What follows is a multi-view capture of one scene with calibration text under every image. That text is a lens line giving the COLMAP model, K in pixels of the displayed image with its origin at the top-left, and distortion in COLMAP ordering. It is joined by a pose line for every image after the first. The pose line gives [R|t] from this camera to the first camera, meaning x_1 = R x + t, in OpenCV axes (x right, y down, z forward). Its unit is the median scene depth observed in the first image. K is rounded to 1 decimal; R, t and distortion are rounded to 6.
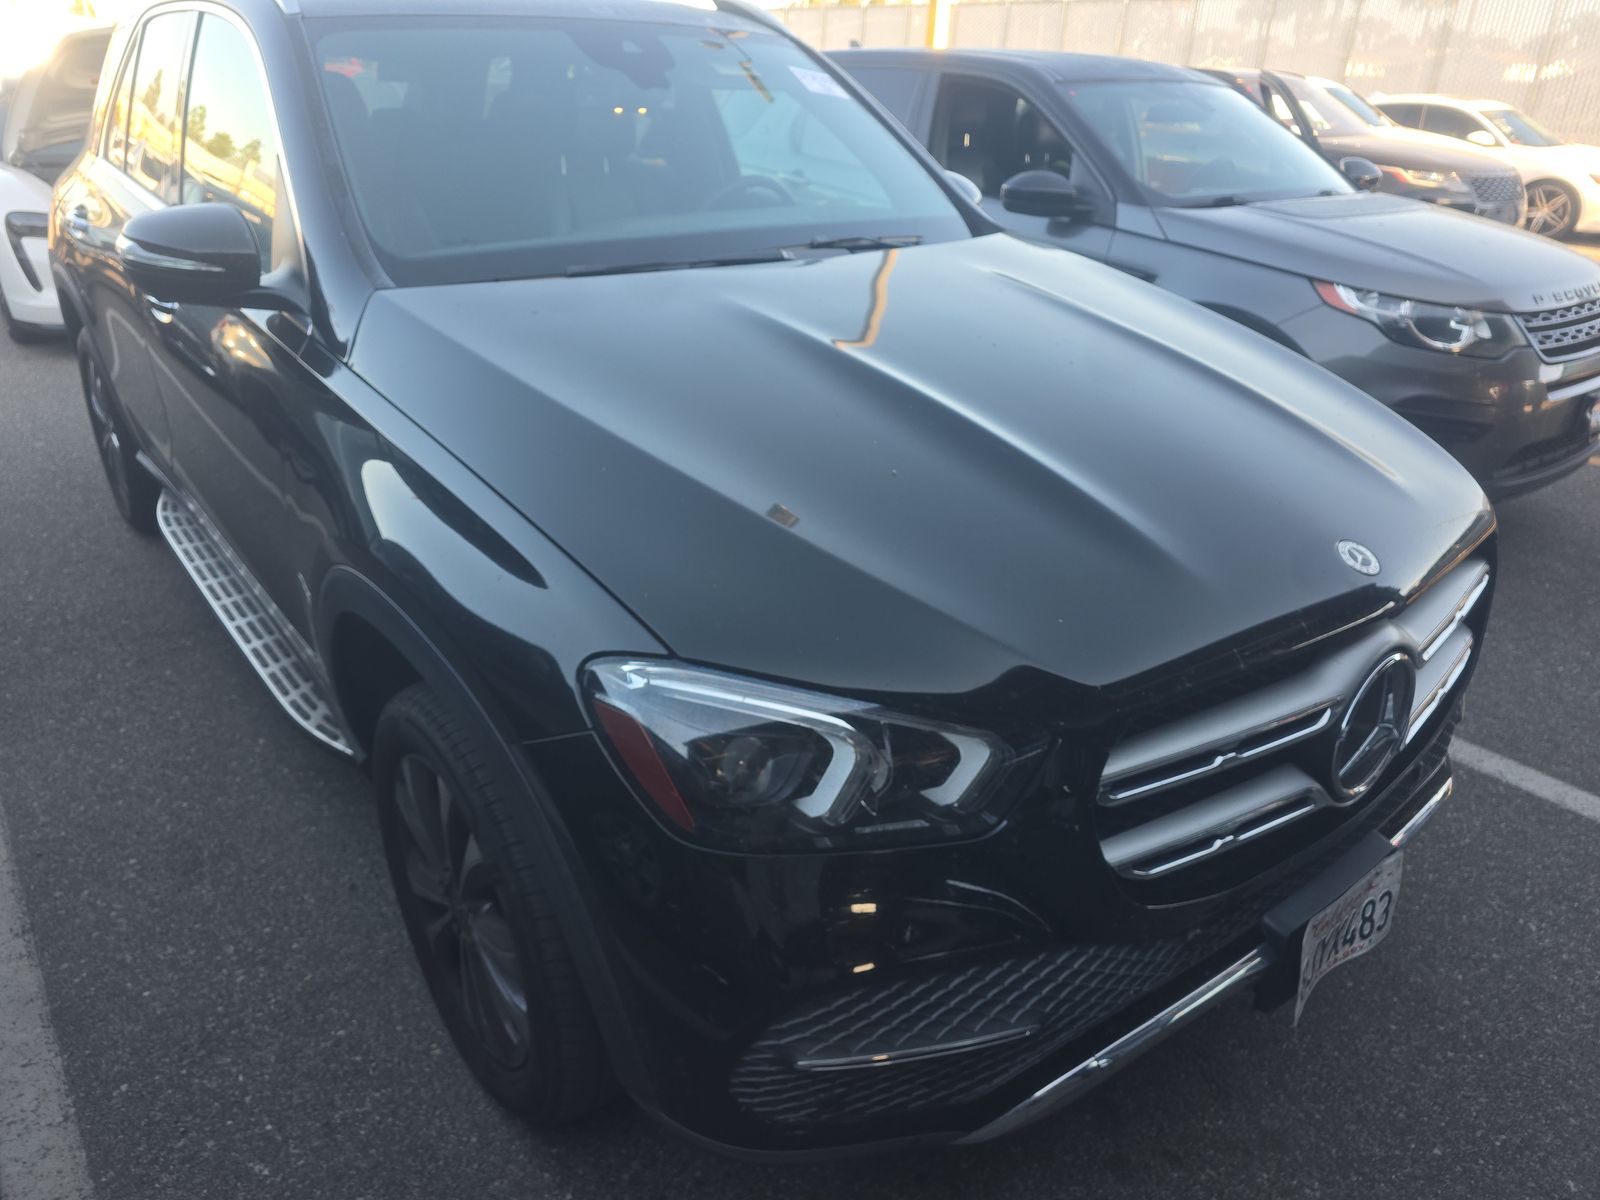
lens RADIAL K [[1108.5, 0, 800.0], [0, 1108.5, 600.0], [0, 0, 1]] dist [0.054237, -0.069340]
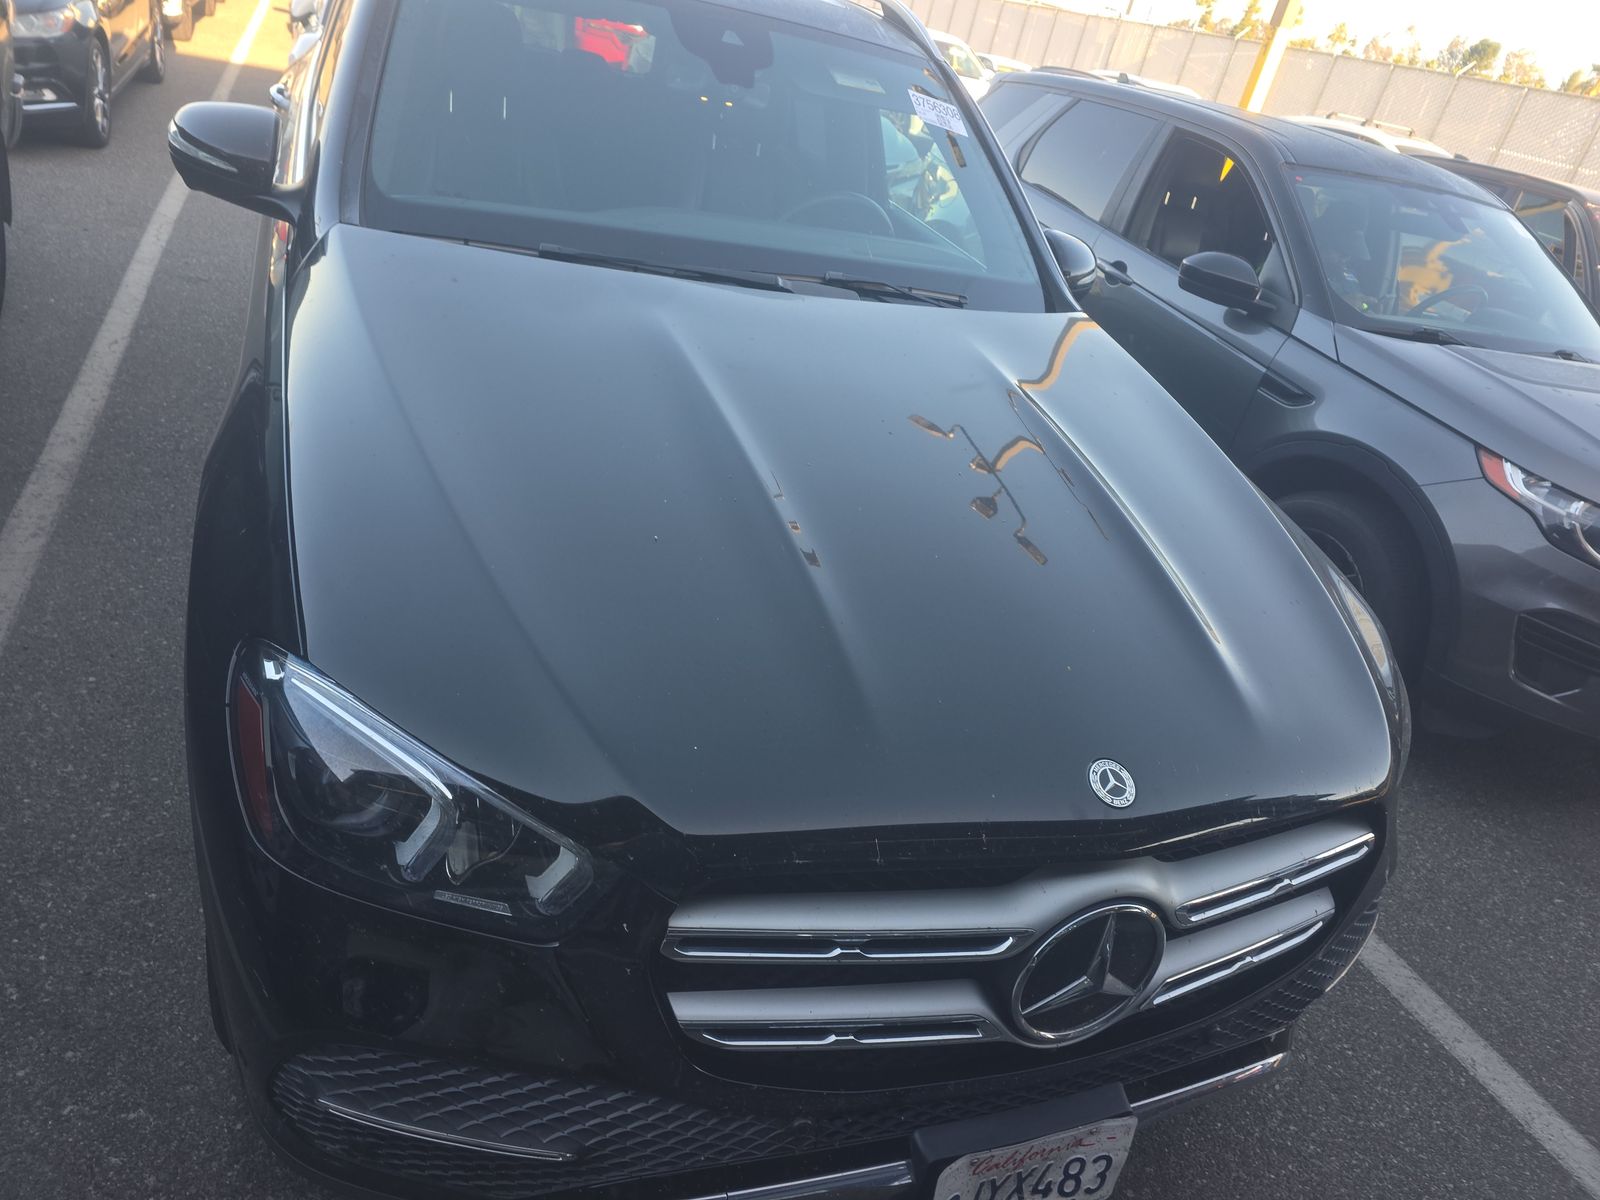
lens RADIAL K [[1100.5, 0, 800.0], [0, 1100.5, 600.0], [0, 0, 1]] dist [0.061732, -0.065464]
pose [[0.937574, 0.289245, -0.193114, 0.264577], [-0.286501, 0.957132, 0.042617, -0.093746], [0.197162, 0.015370, 0.980250, 0.074665]]
